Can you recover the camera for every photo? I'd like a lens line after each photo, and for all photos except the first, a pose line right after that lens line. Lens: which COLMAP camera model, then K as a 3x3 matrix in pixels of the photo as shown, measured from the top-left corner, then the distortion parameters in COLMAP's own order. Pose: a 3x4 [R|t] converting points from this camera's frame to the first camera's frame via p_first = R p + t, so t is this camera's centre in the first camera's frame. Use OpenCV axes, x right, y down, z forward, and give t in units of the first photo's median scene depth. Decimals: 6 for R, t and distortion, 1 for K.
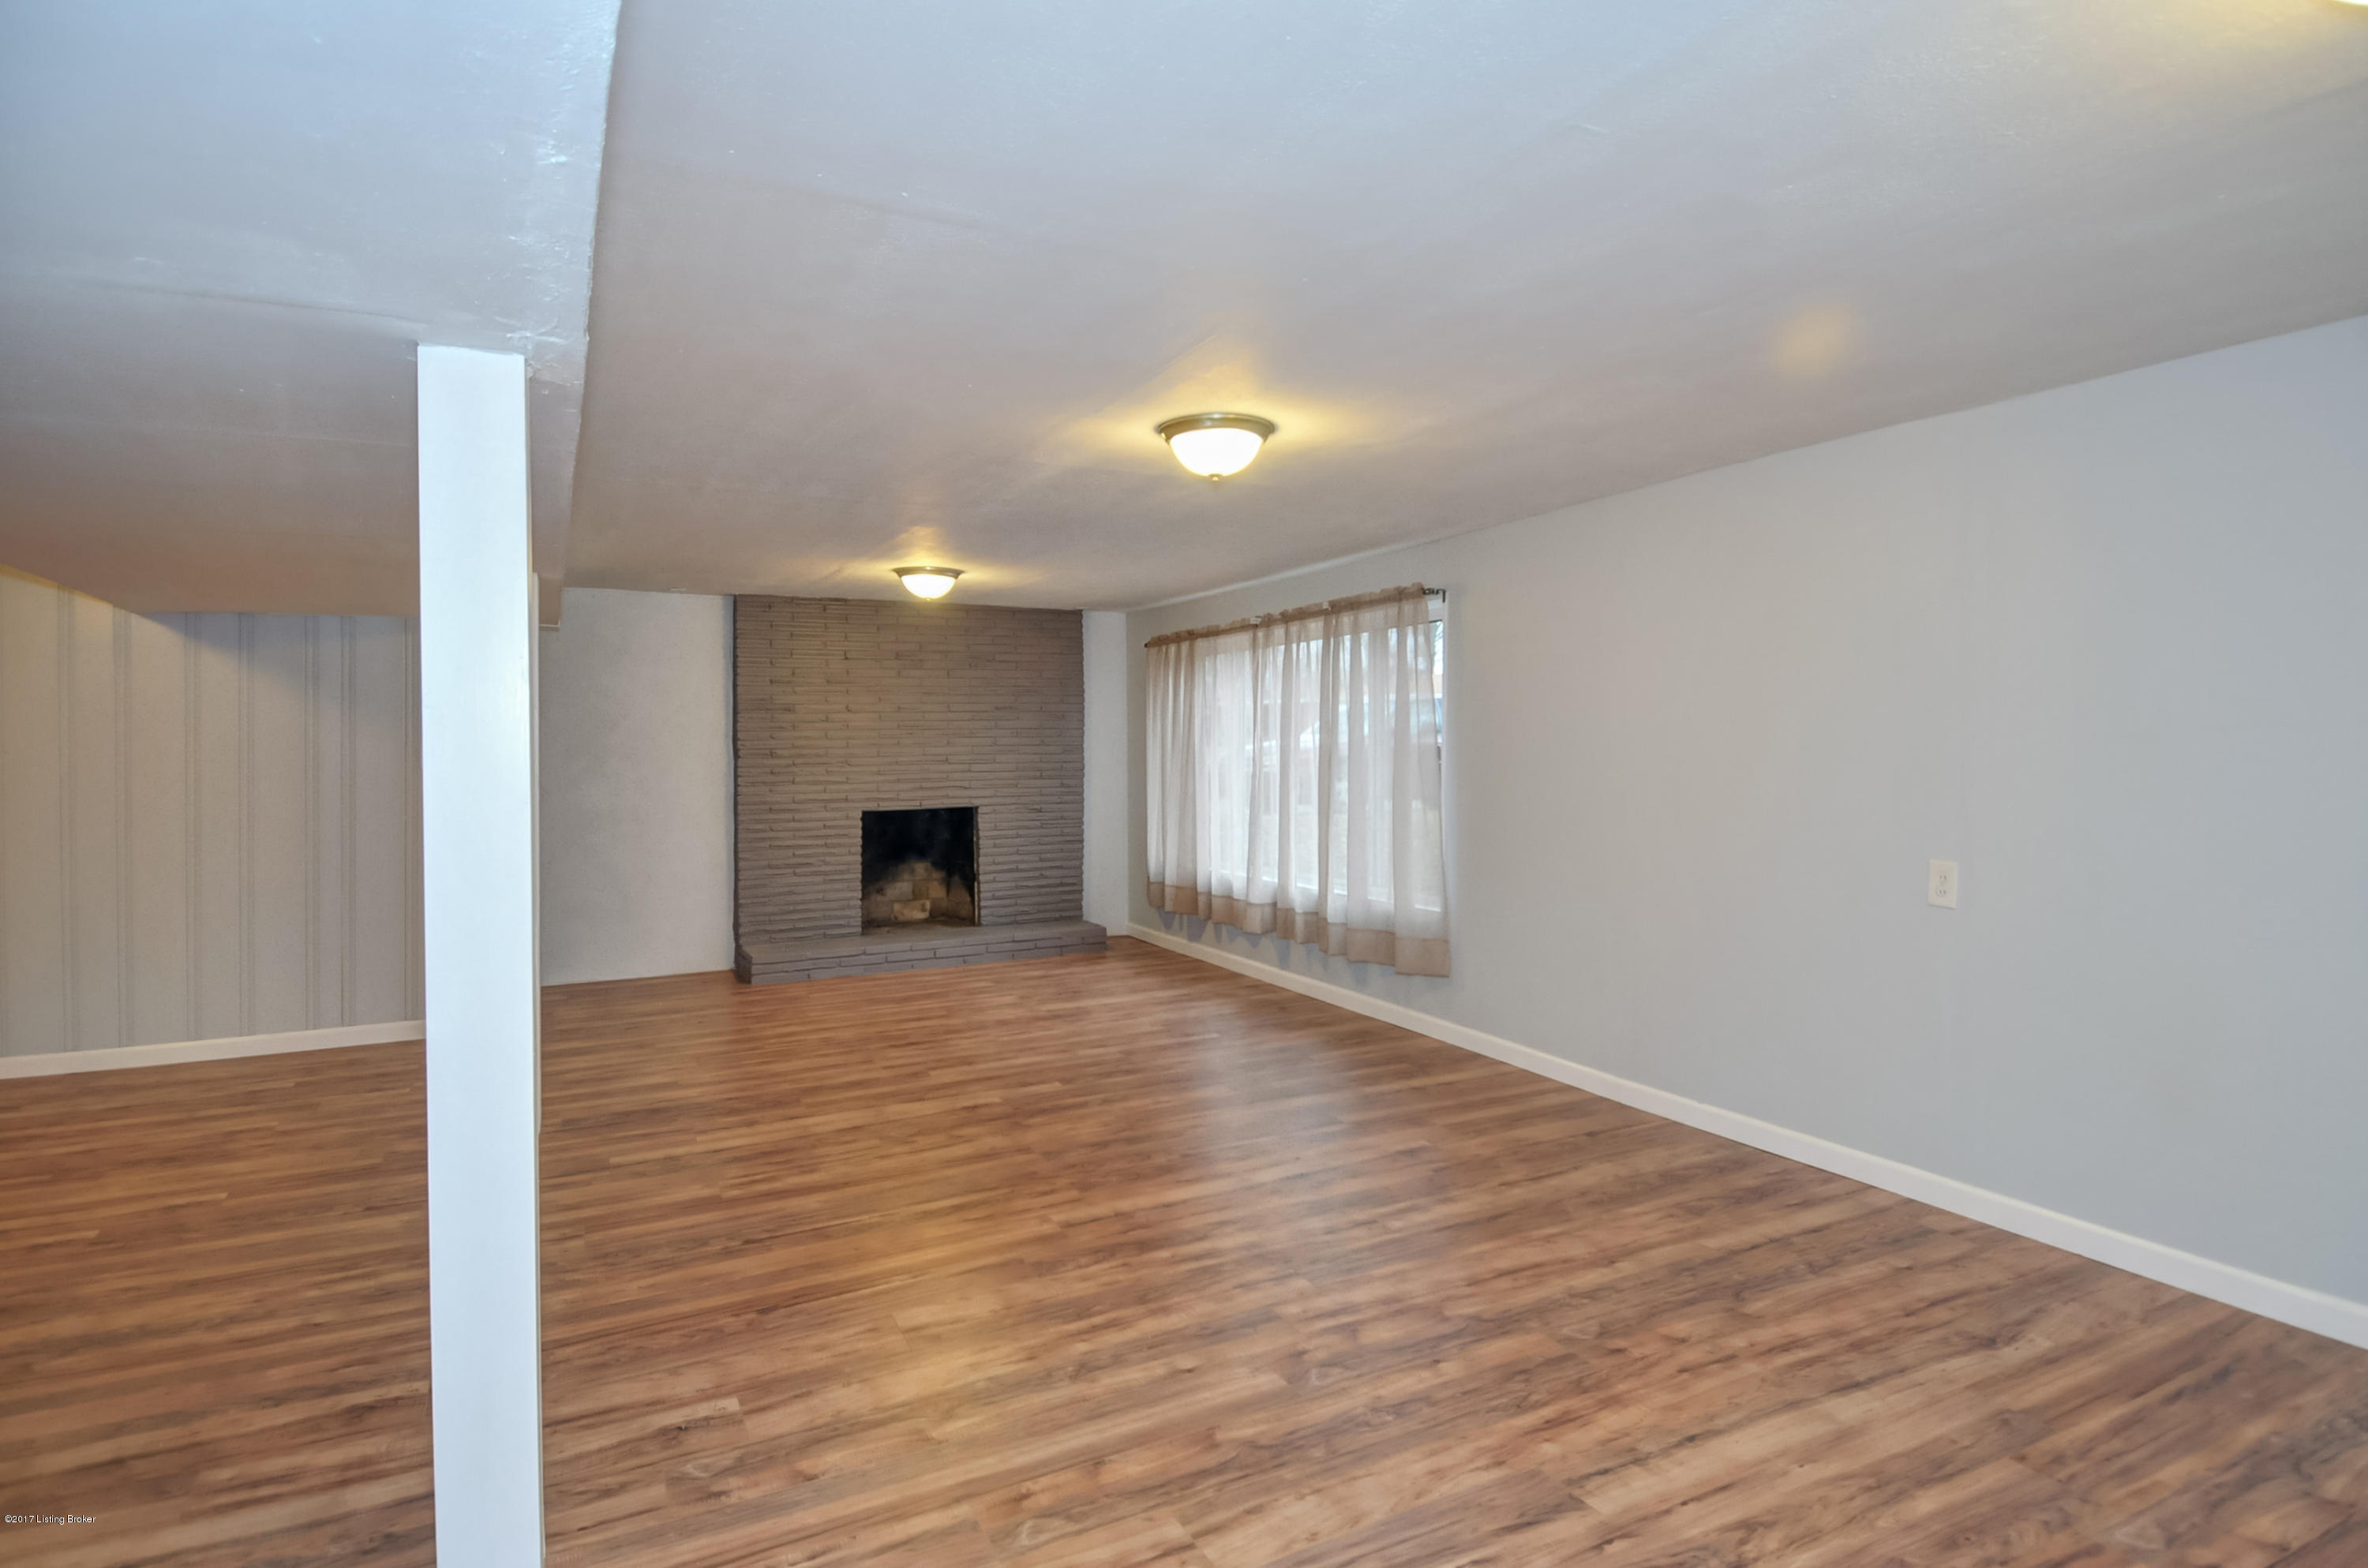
lens RADIAL K [[1230.7, 0, 1182.3], [0, 1230.7, 763.6], [0, 0, 1]] dist [0.058869, -0.061559]
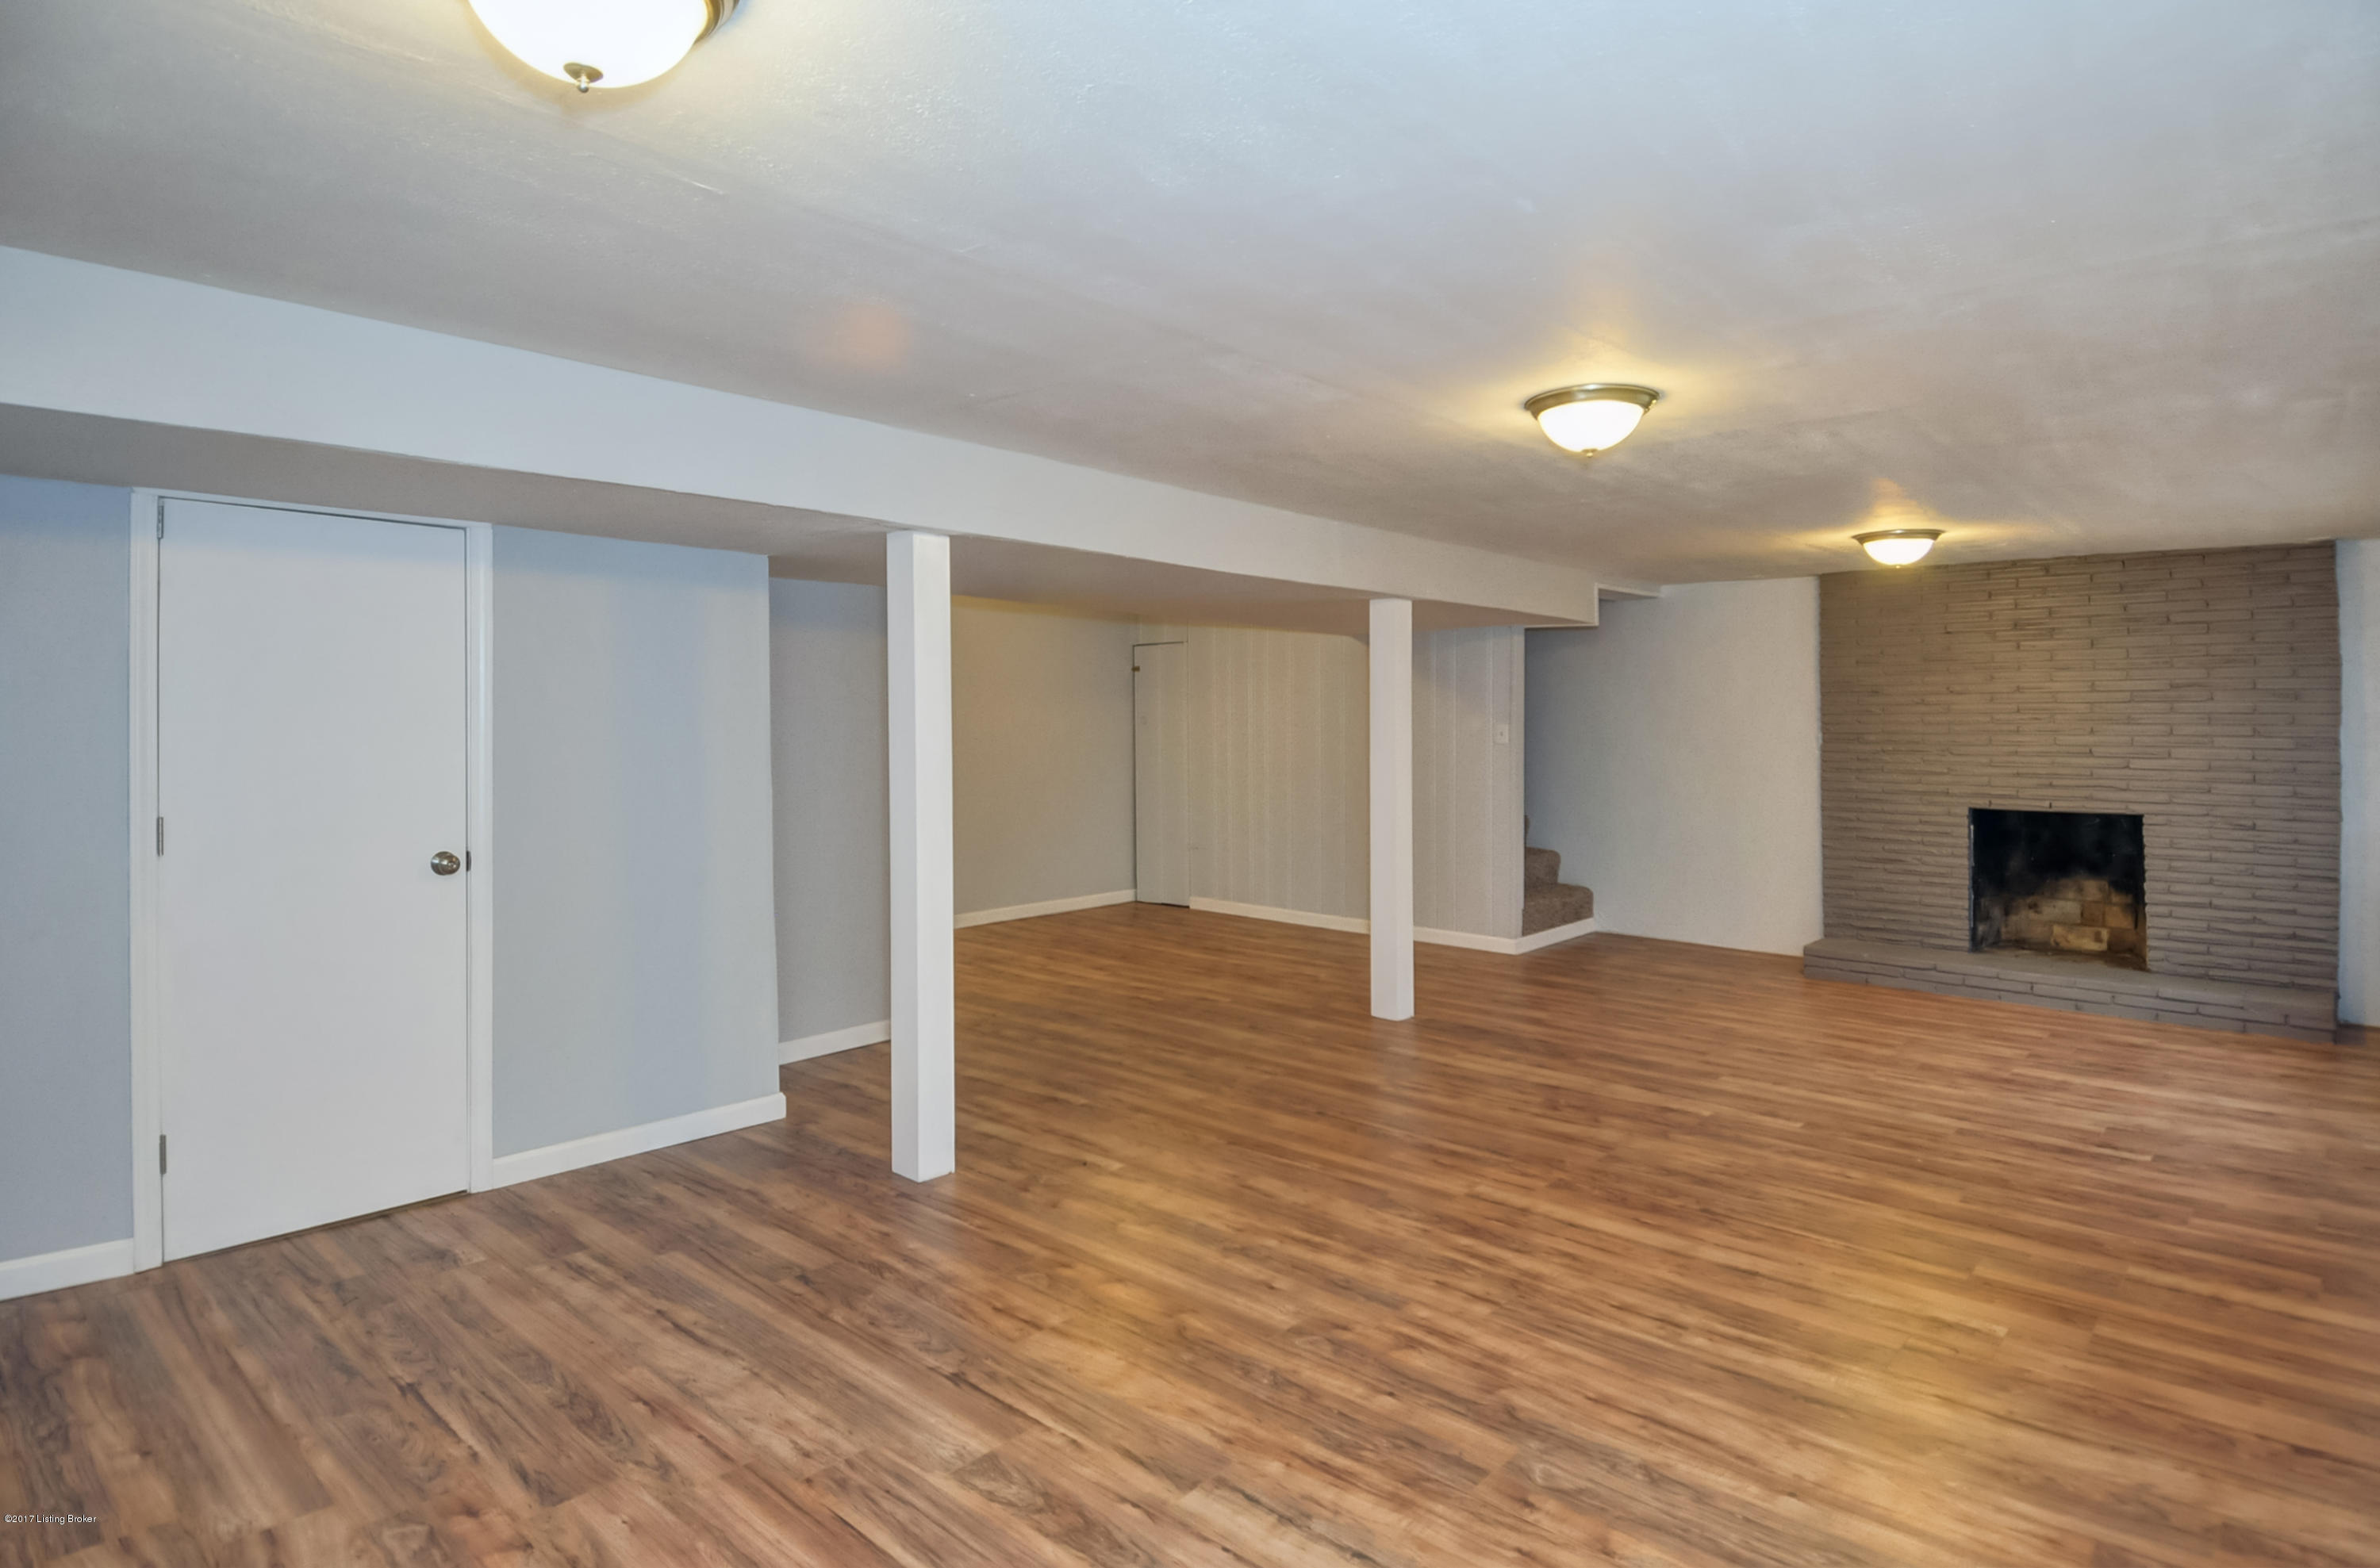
lens RADIAL K [[1246.5, 0, 1188.6], [0, 1246.5, 709.9], [0, 0, 1]] dist [0.024761, -0.026967]
pose [[0.366943, 0.005432, -0.930227, 0.650031], [-0.026435, 0.999640, -0.004590, -0.020876], [0.929868, 0.026275, 0.366955, 0.309125]]
